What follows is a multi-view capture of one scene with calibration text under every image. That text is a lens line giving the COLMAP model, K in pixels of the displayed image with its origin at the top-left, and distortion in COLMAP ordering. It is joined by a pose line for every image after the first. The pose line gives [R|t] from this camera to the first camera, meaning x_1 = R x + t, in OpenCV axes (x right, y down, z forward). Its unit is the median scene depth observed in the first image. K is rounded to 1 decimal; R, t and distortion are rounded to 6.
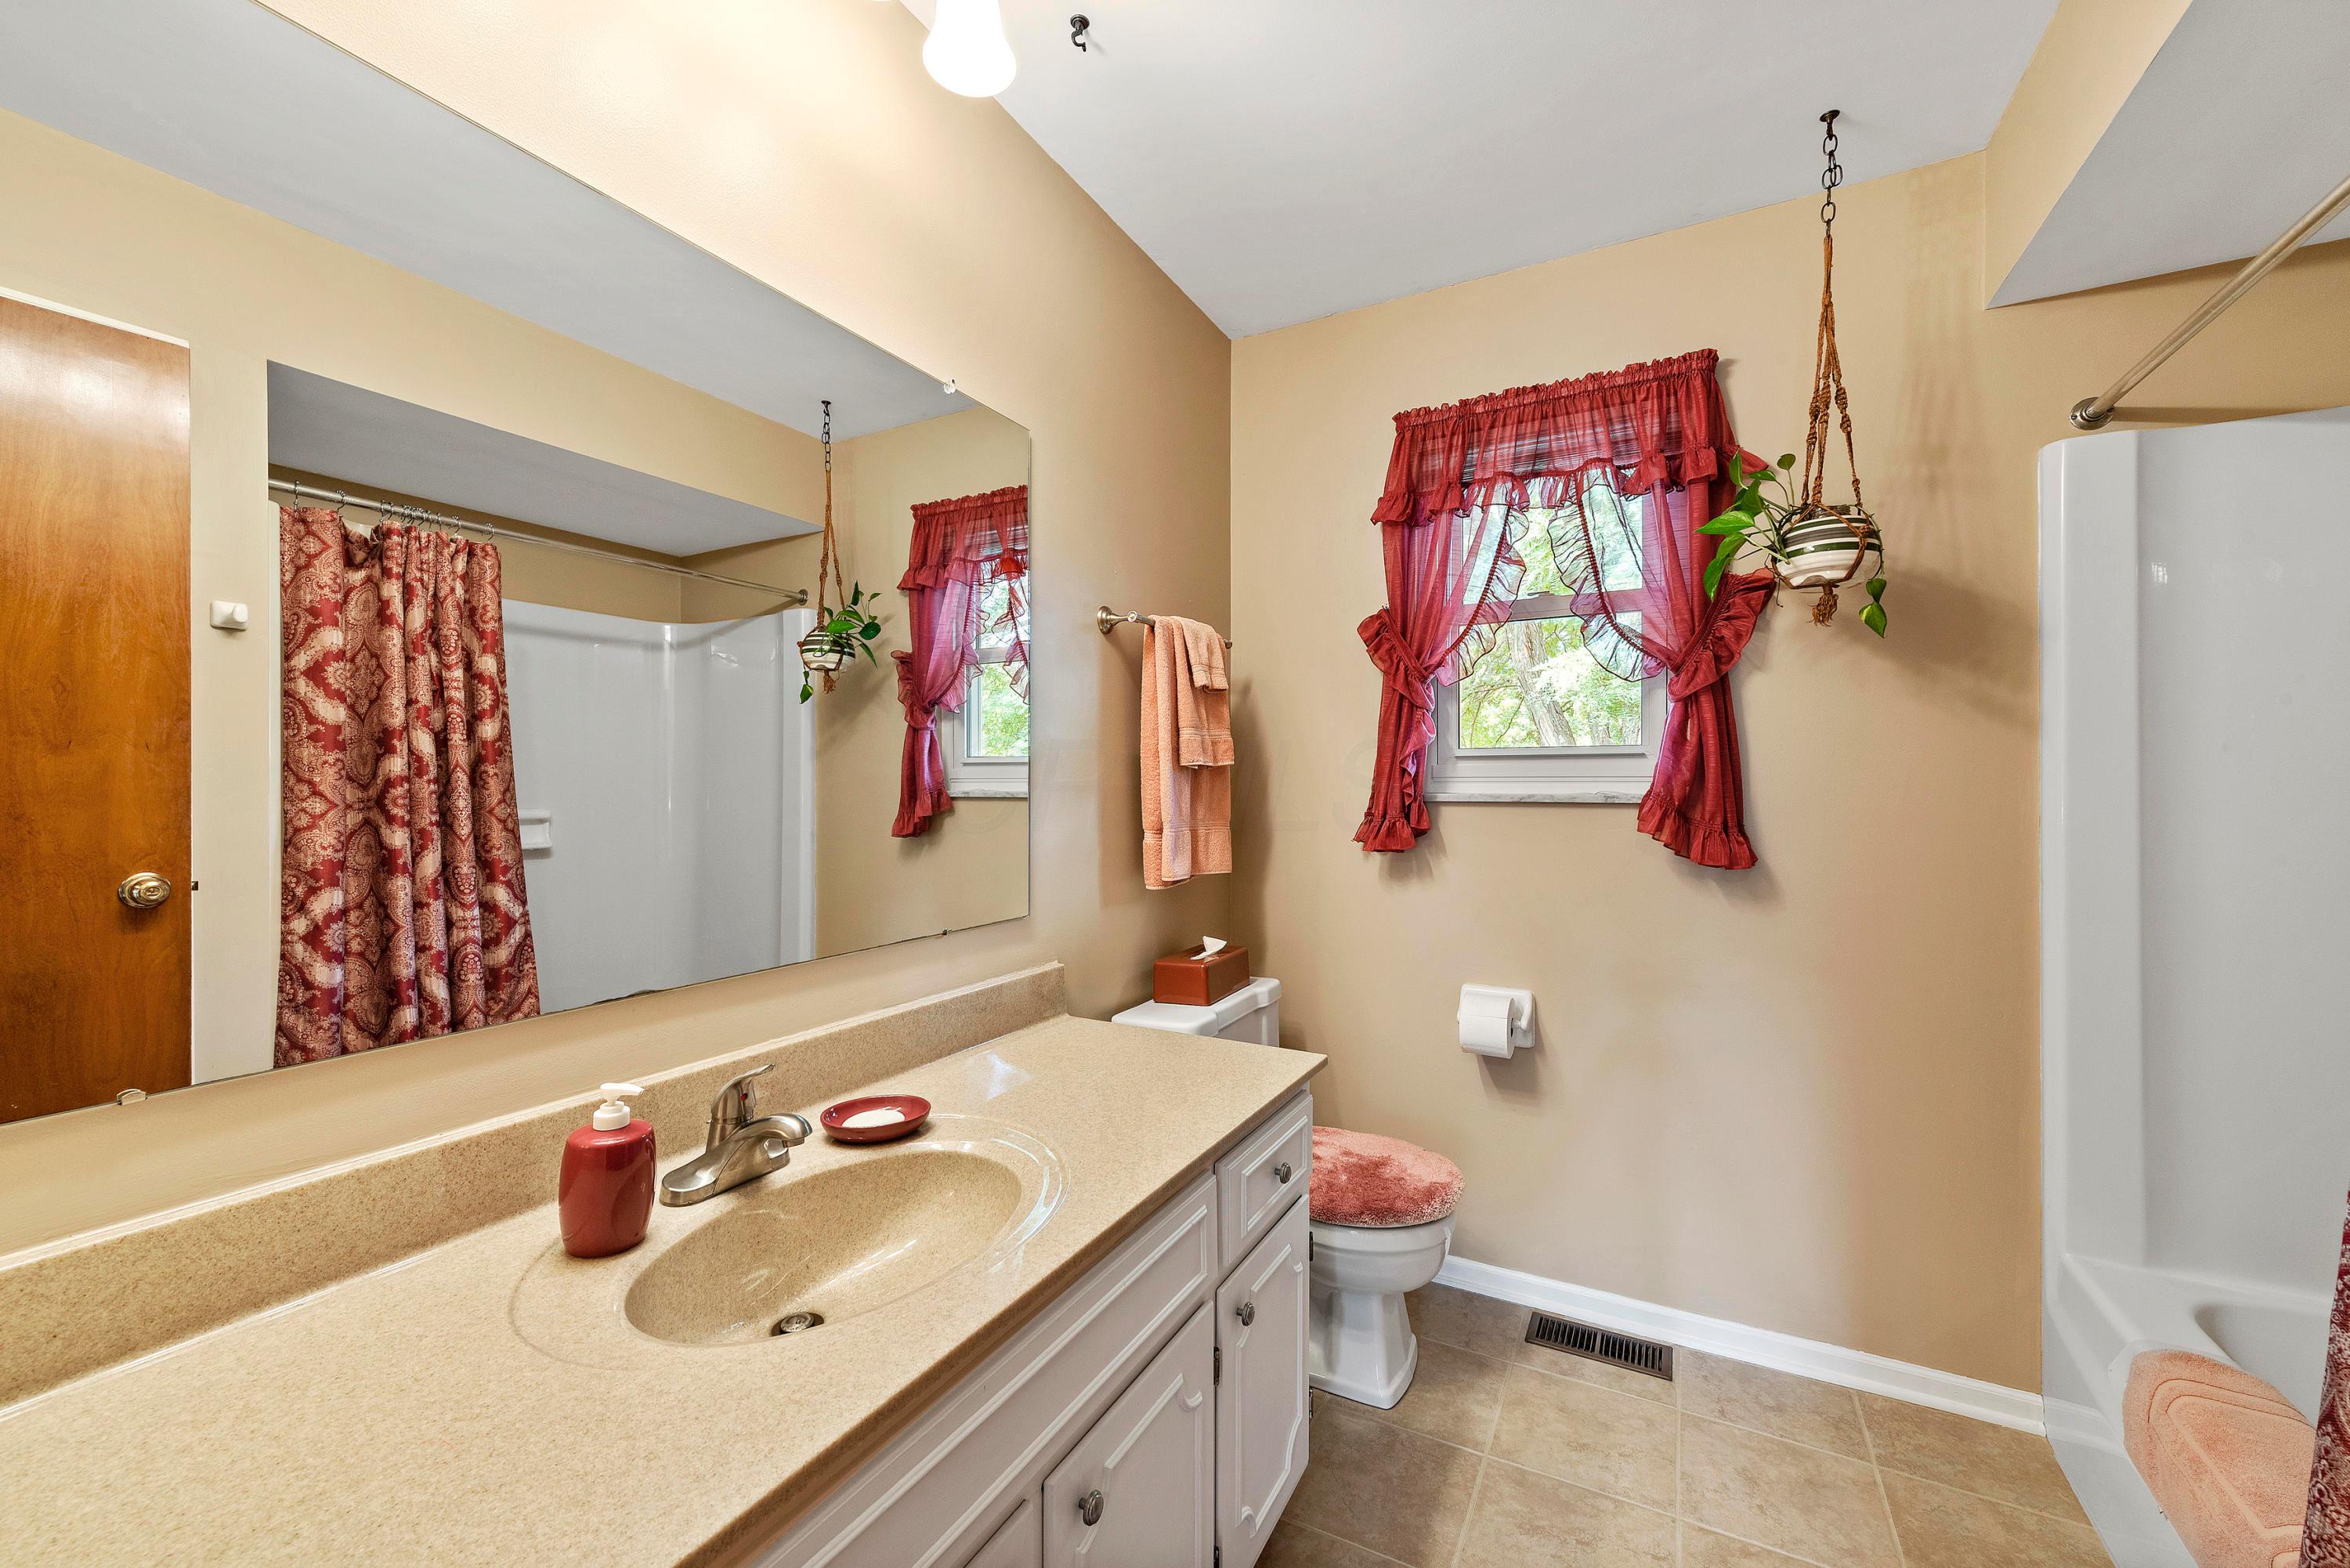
lens RADIAL K [[922.8, 0, 1179.7], [0, 922.8, 784.5], [0, 0, 1]] dist [0.011709, -0.002652]
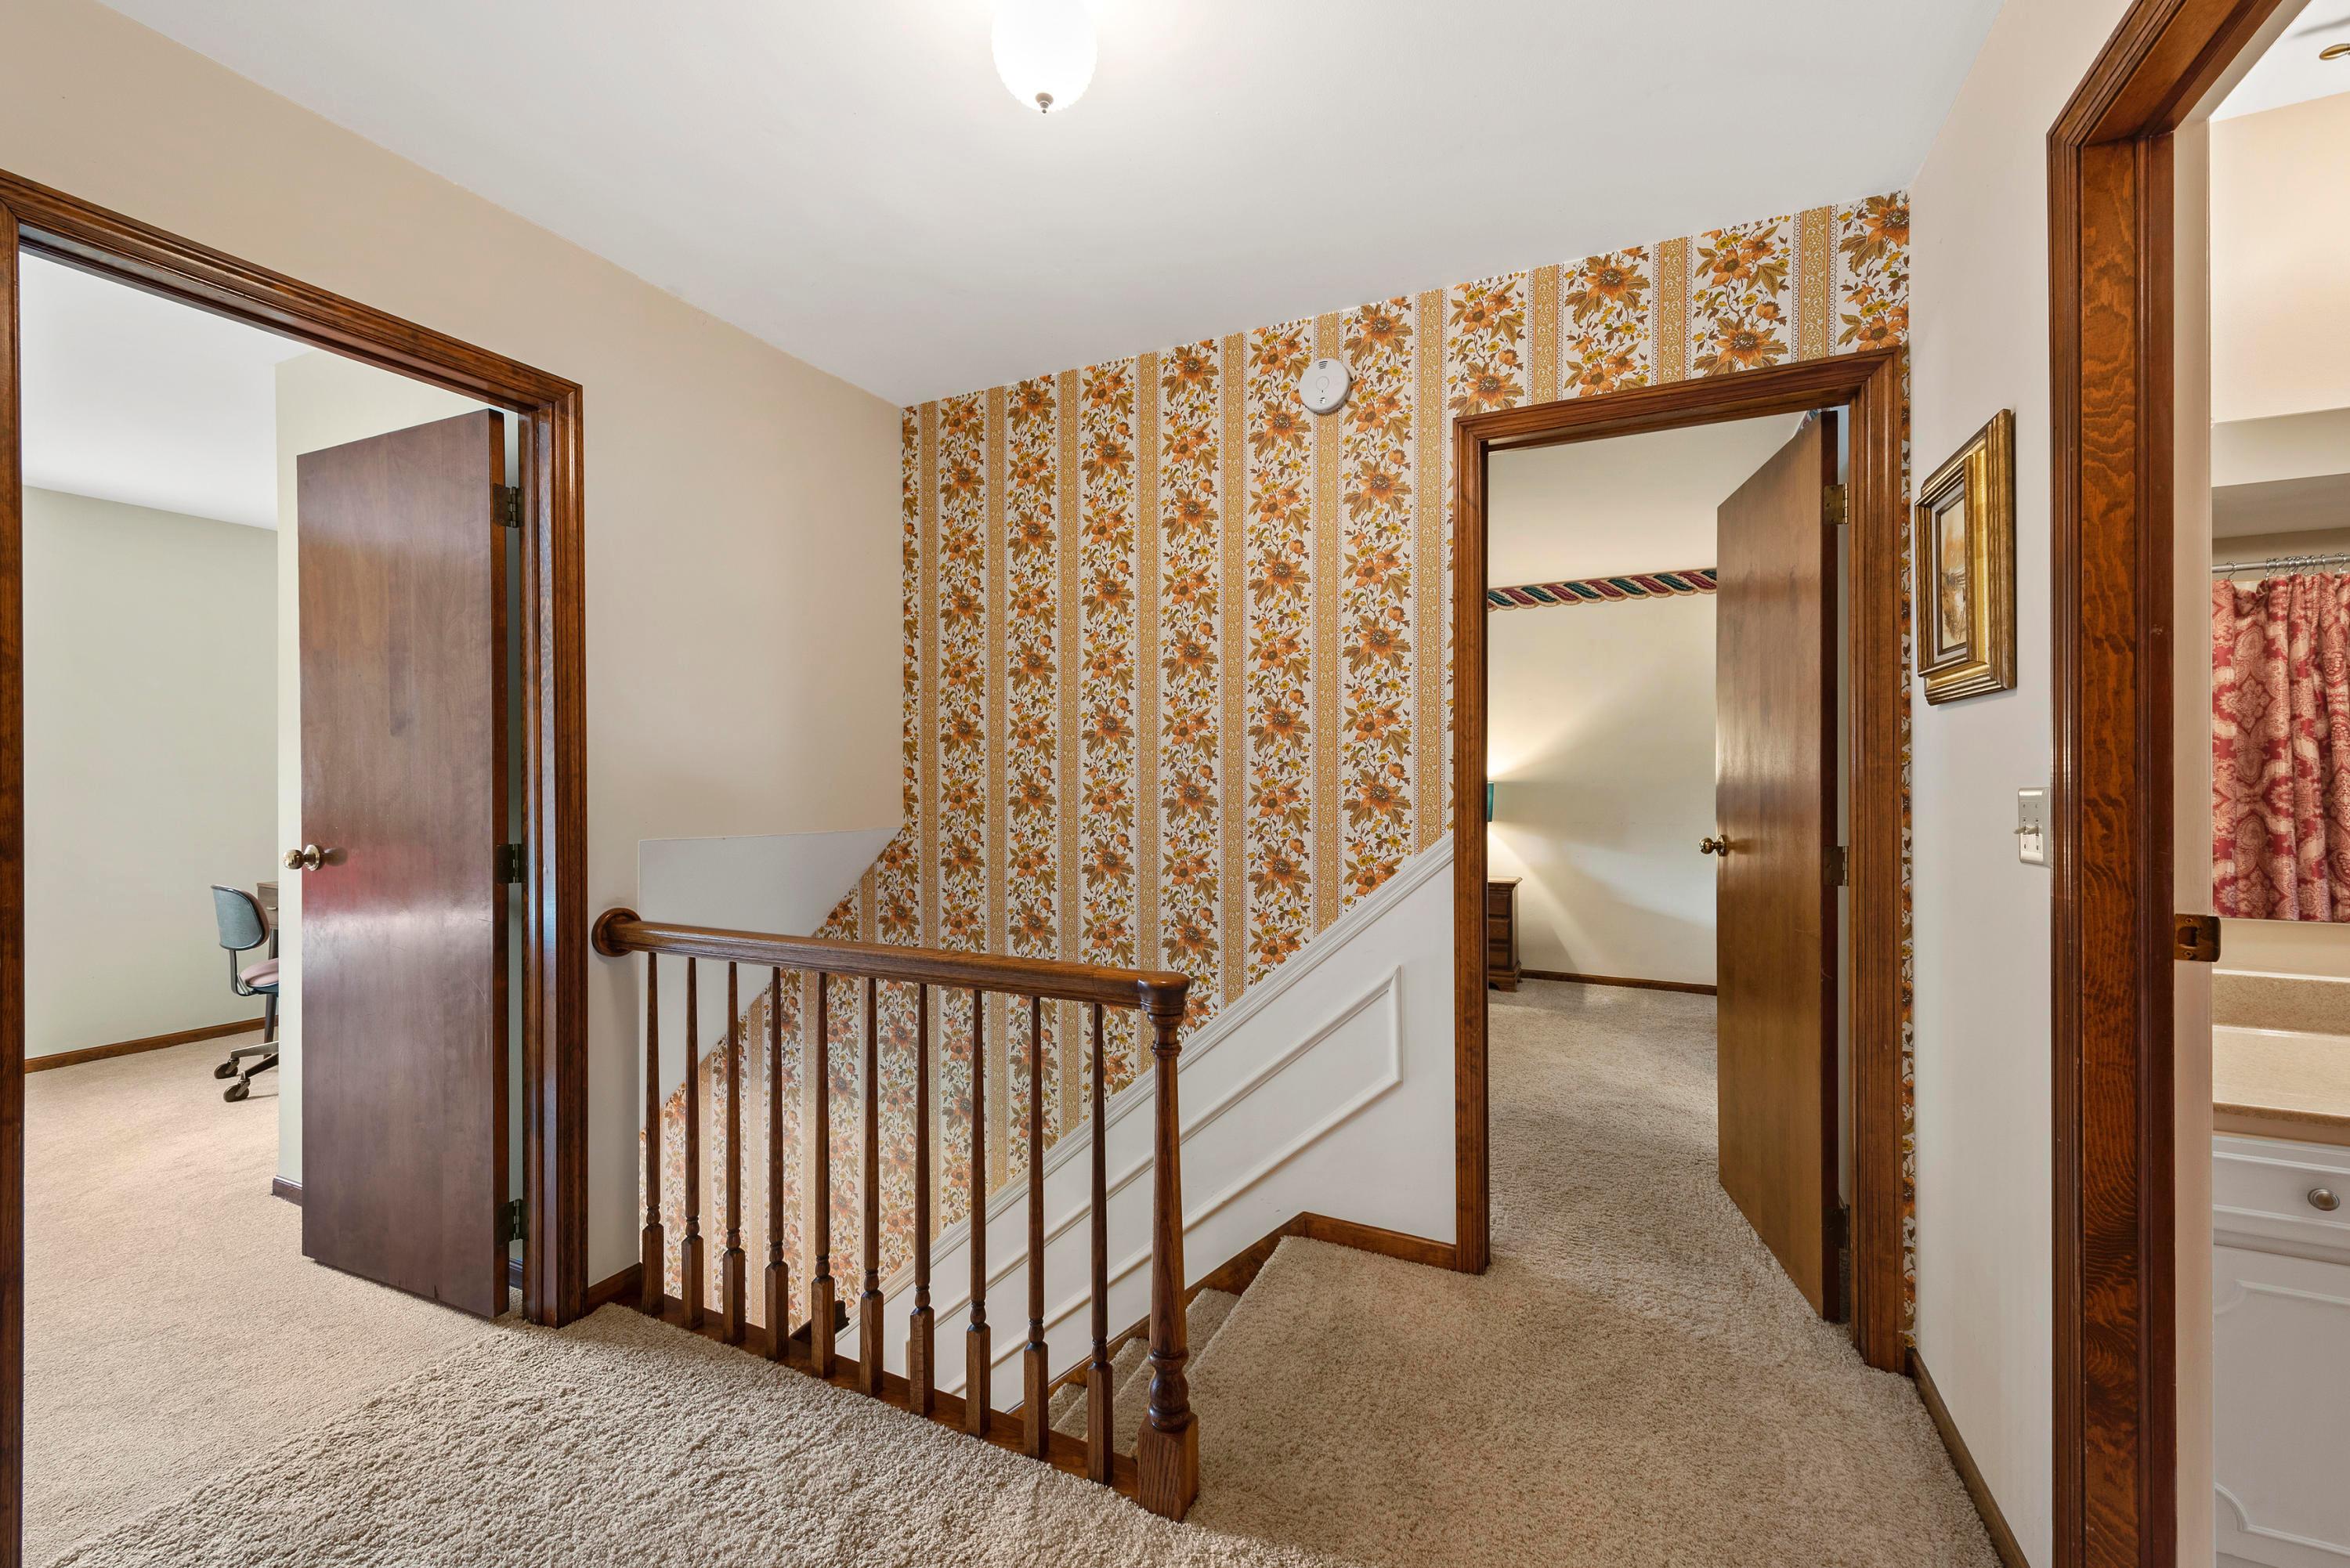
lens RADIAL K [[922.8, 0, 1177.0], [0, 922.8, 784.1], [0, 0, 1]] dist [0.011709, -0.002652]
pose [[0.030320, 0.002423, -0.999537, 0.374823], [0.002599, 0.999993, 0.002503, -0.006255], [0.999537, -0.002673, 0.030313, -0.532396]]
